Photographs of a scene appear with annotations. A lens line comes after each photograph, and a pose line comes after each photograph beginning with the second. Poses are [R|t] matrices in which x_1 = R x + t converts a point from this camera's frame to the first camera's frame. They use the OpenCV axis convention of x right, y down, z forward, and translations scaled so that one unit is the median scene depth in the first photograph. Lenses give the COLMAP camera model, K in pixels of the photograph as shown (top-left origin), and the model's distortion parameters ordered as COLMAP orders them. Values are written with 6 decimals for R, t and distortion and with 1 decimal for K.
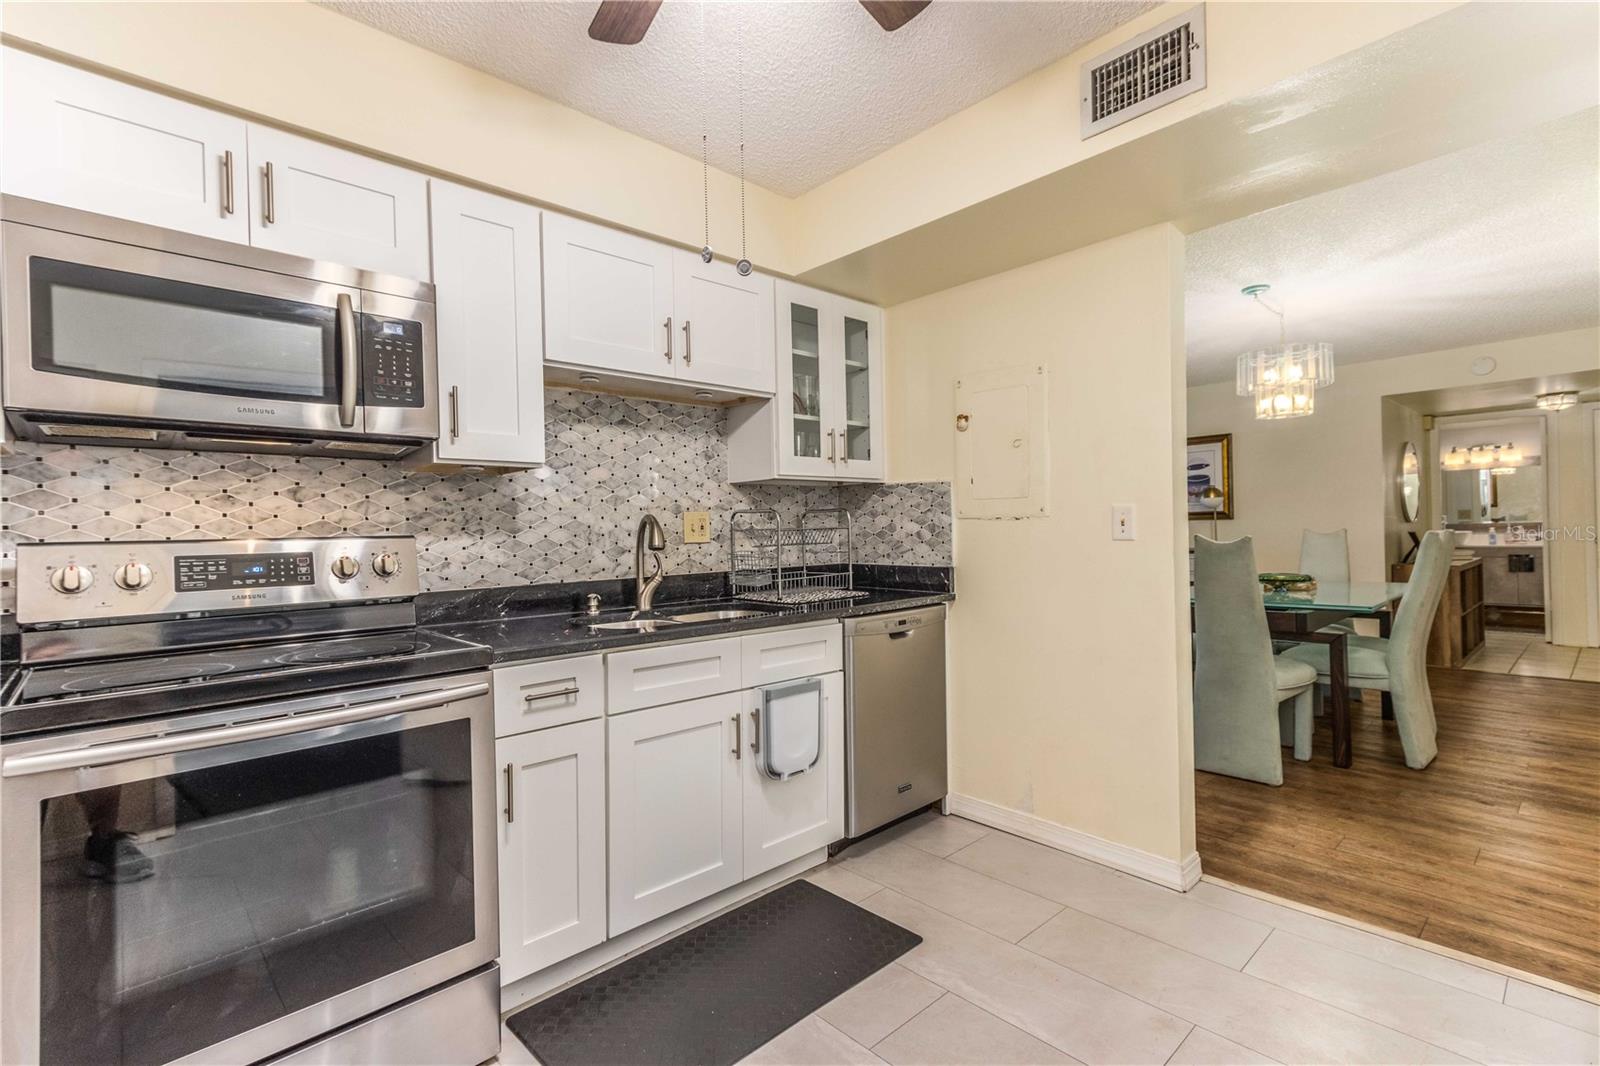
lens RADIAL K [[752.2, 0, 791.2], [0, 752.2, 534.5], [0, 0, 1]] dist [0.022540, -0.001574]
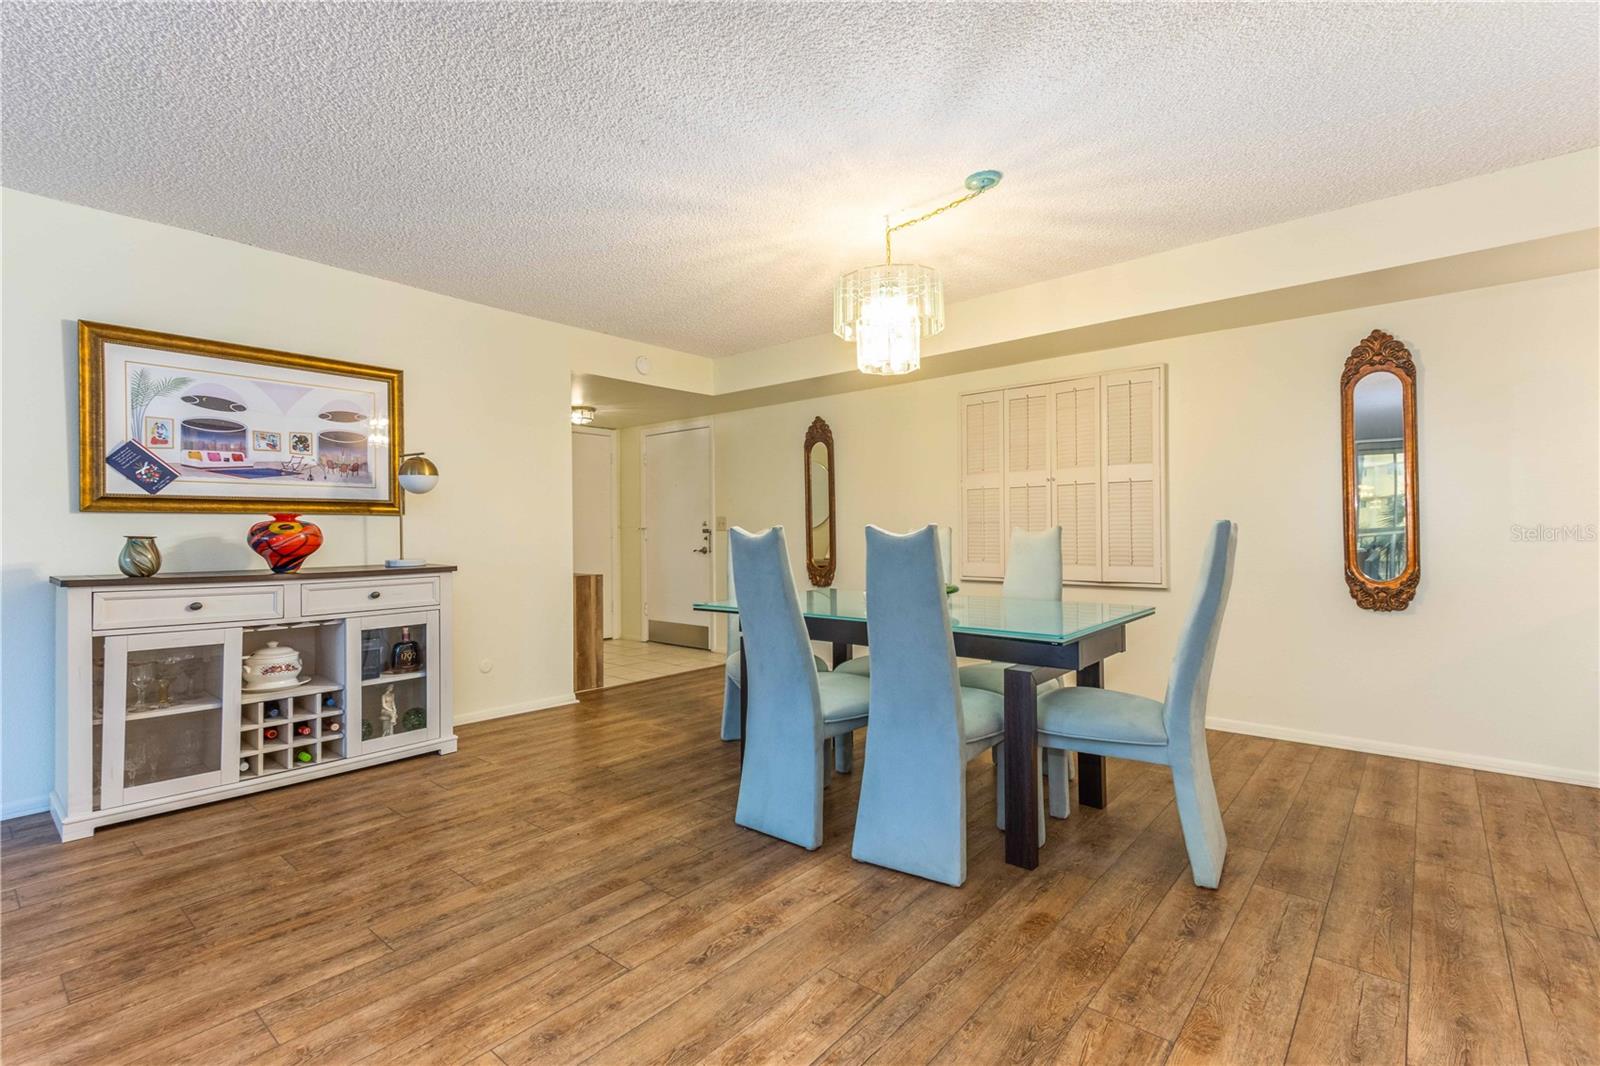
lens RADIAL K [[720.9, 0, 785.8], [0, 720.9, 543.5], [0, 0, 1]] dist [0.009260, 0.000193]
pose [[-0.110087, 0.002552, 0.993919, -0.013044], [0.014427, 0.999895, -0.000969, 0.006830], [-0.993817, 0.014233, -0.110112, 0.756265]]
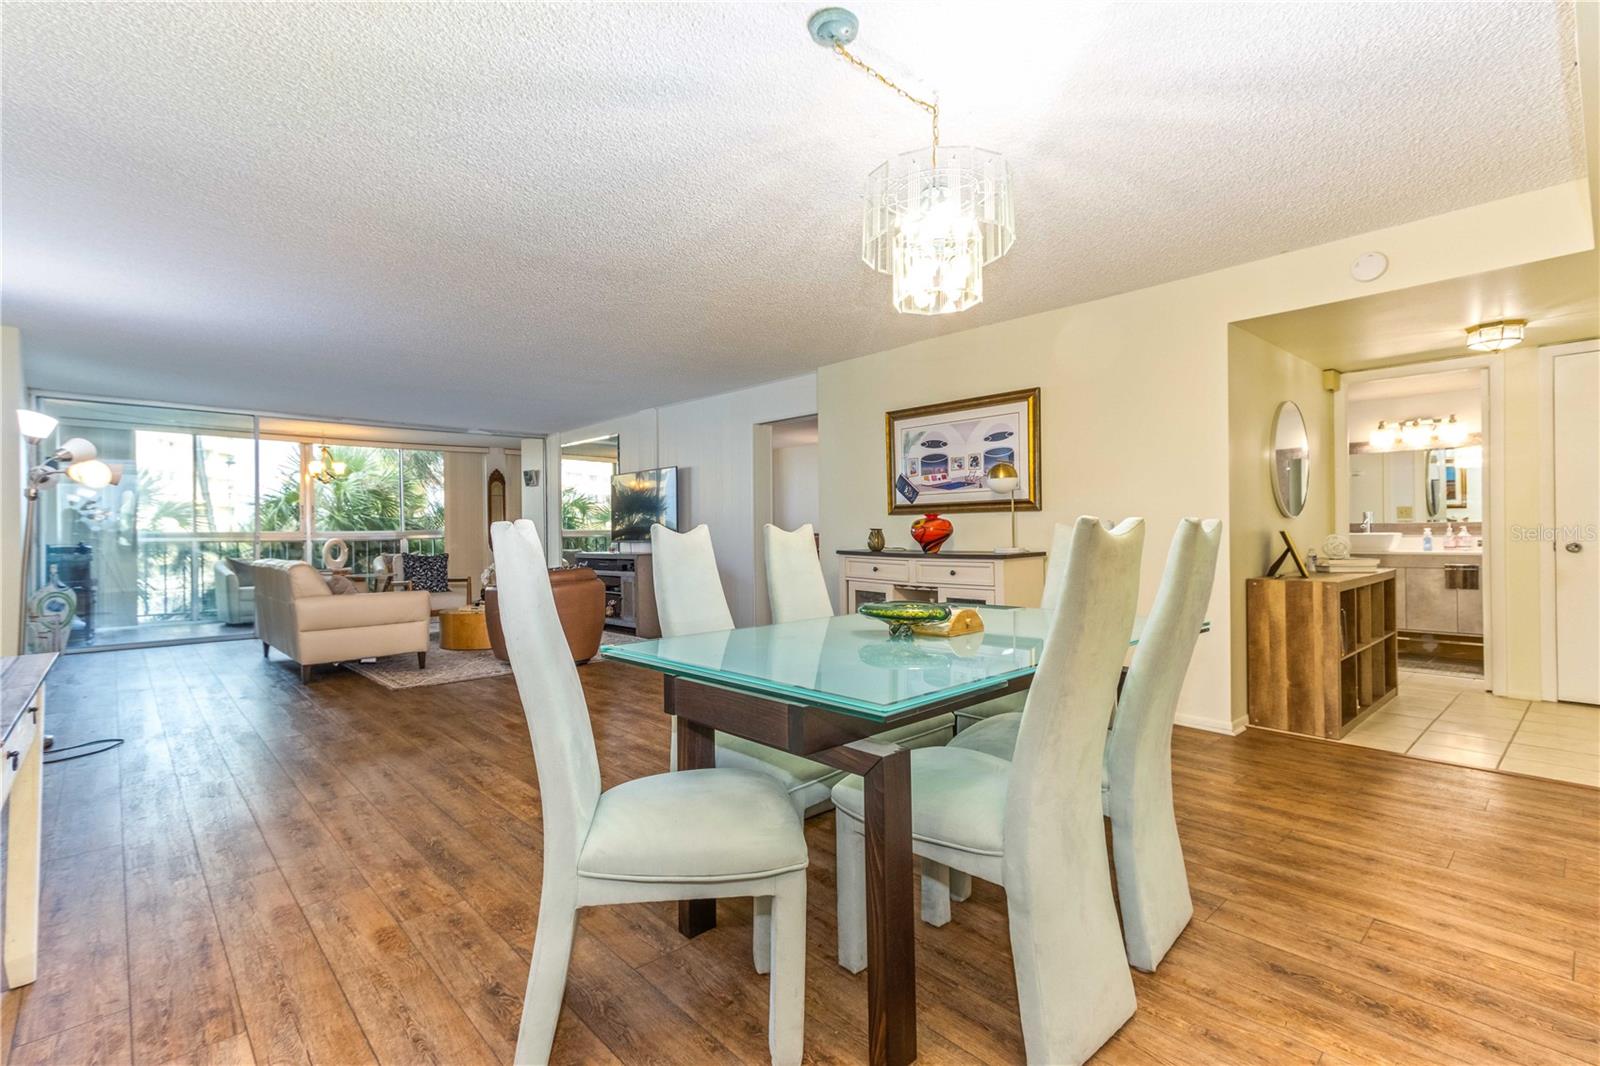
lens RADIAL K [[752.2, 0, 802.1], [0, 752.2, 536.1], [0, 0, 1]] dist [0.022540, -0.001574]
pose [[0.999940, 0.009421, 0.005608, 0.356704], [-0.009439, 0.999950, 0.003199, 0.002837], [-0.005577, -0.003252, 0.999979, 0.306082]]
